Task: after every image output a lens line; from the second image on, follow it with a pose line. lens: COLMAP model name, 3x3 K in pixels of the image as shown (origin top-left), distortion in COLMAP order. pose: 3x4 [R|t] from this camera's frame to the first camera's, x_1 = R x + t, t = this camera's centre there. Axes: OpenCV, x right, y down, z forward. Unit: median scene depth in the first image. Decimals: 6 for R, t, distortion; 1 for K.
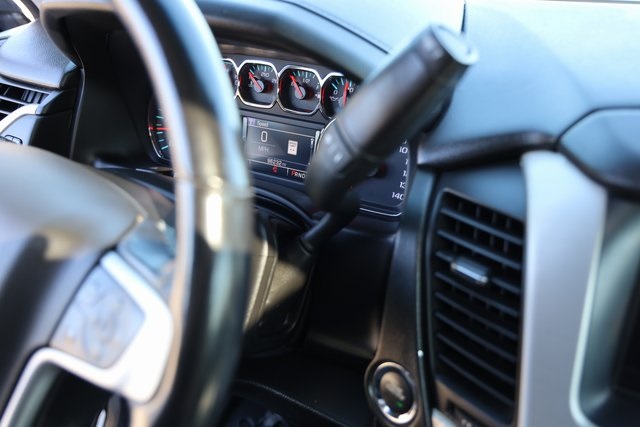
lens RADIAL K [[638.6, 0, 319.0], [0, 638.6, 215.0], [0, 0, 1]] dist [-0.055795, 0.000000]
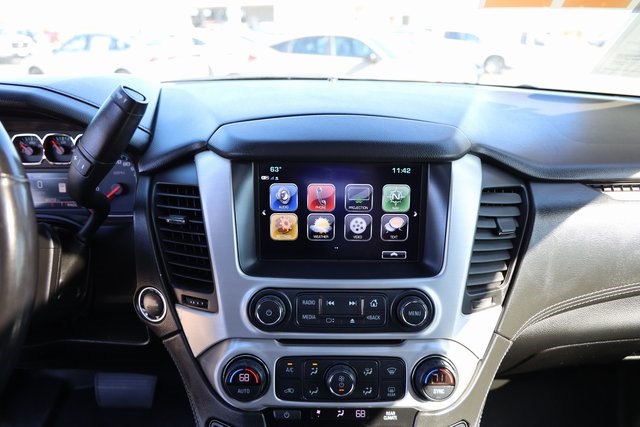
lens RADIAL K [[453.0, 0, 322.1], [0, 453.0, 208.3], [0, 0, 1]] dist [-0.043618, 0.003478]
pose [[0.878301, -0.184858, 0.440926, 0.029854], [0.218636, 0.975445, -0.026556, 0.132904], [-0.425190, 0.119726, 0.897151, -0.249909]]
